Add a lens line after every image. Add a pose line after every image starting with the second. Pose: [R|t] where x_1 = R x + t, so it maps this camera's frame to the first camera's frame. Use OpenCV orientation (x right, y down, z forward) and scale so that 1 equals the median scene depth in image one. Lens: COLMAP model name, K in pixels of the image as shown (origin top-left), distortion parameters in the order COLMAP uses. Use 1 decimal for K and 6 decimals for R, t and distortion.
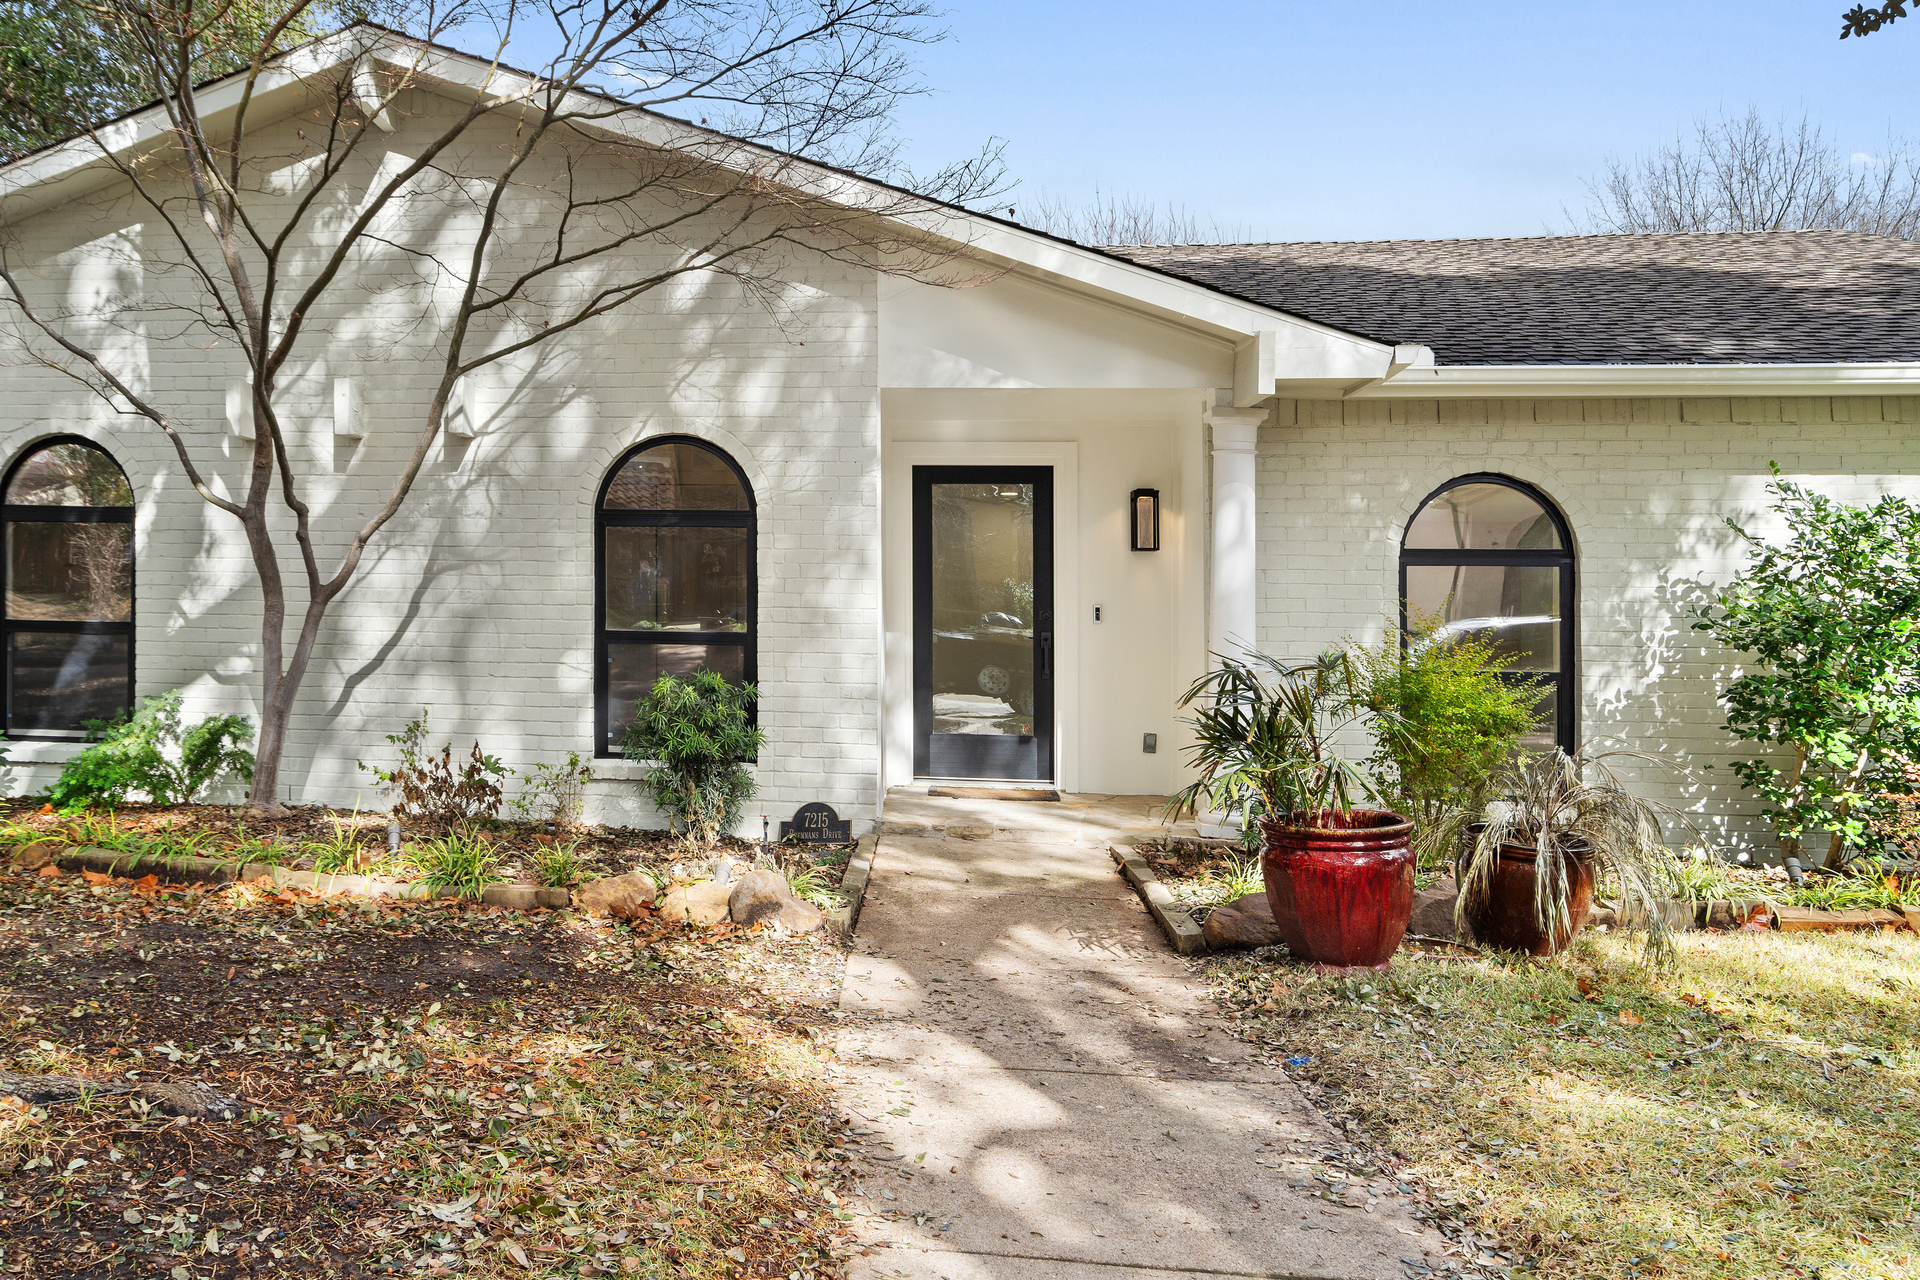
lens RADIAL K [[1558.1, 0, 961.6], [0, 1558.1, 642.6], [0, 0, 1]] dist [-0.007200, -0.003882]
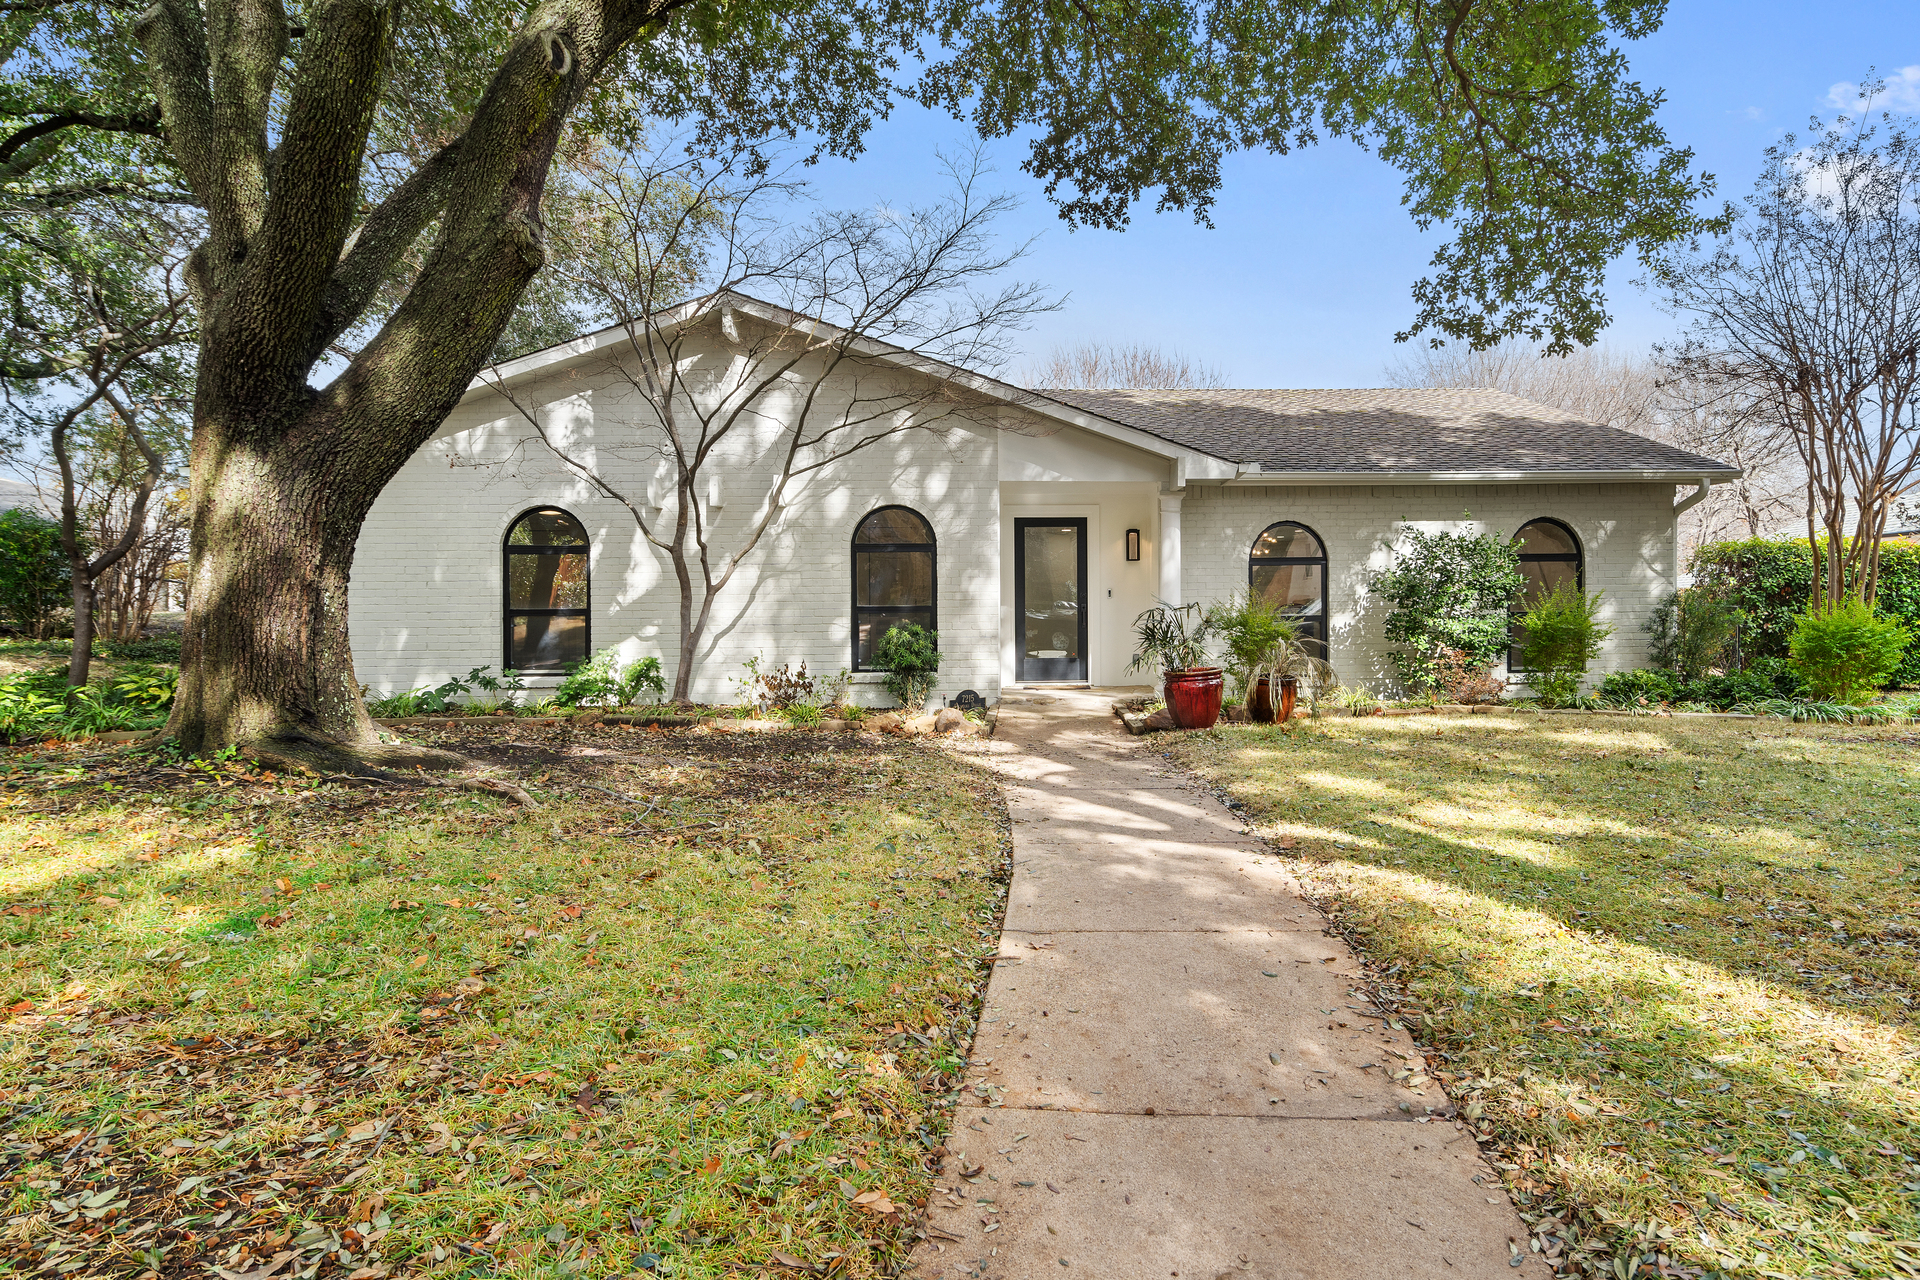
lens RADIAL K [[1097.7, 0, 944.1], [0, 1097.7, 717.5], [0, 0, 1]] dist [0.002787, -0.000189]
pose [[0.995926, -0.004529, -0.090062, 0.003656], [0.011861, 0.996640, 0.081046, 0.023689], [0.089392, -0.081784, 0.992633, -0.420647]]
